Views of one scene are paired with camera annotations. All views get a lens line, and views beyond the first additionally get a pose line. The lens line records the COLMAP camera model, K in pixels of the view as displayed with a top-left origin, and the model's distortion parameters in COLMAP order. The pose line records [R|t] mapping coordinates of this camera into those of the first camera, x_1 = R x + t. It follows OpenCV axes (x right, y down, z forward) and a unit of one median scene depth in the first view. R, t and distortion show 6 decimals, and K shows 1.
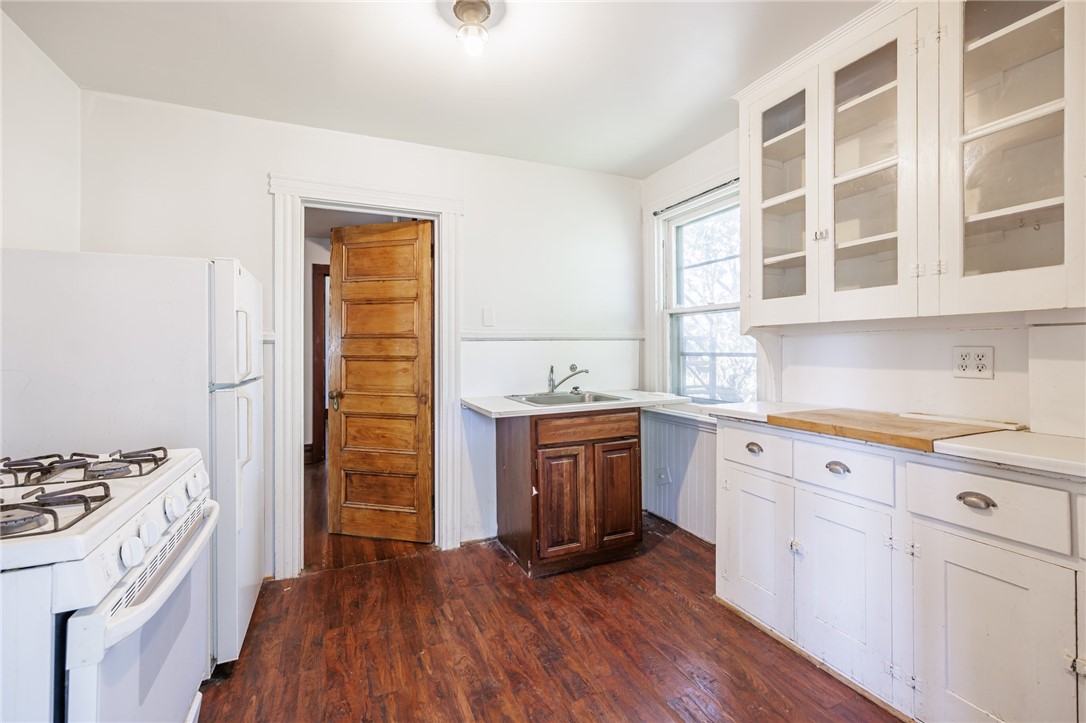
lens RADIAL K [[470.2, 0, 546.1], [0, 470.2, 346.5], [0, 0, 1]] dist [0.004585, 0.000661]
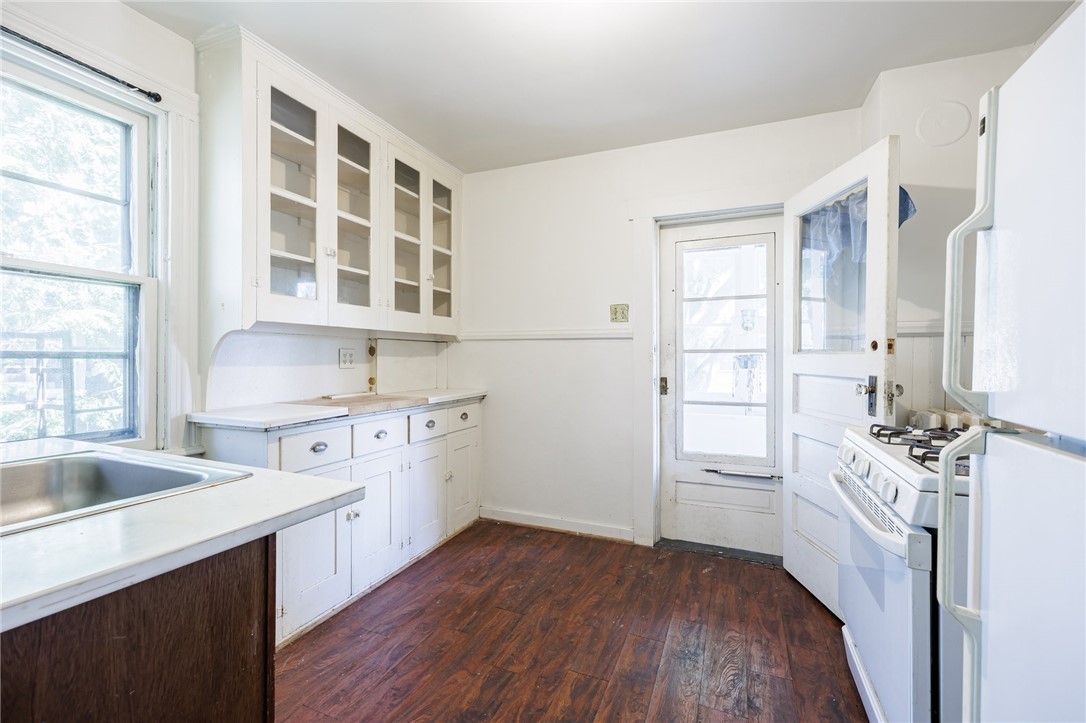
lens RADIAL K [[470.2, 0, 539.5], [0, 470.2, 358.2], [0, 0, 1]] dist [0.004585, 0.000661]
pose [[-0.674153, -0.001205, 0.738591, -0.501789], [-0.005040, 0.999983, -0.002969, 0.023028], [-0.738575, -0.005724, -0.674147, 1.096441]]
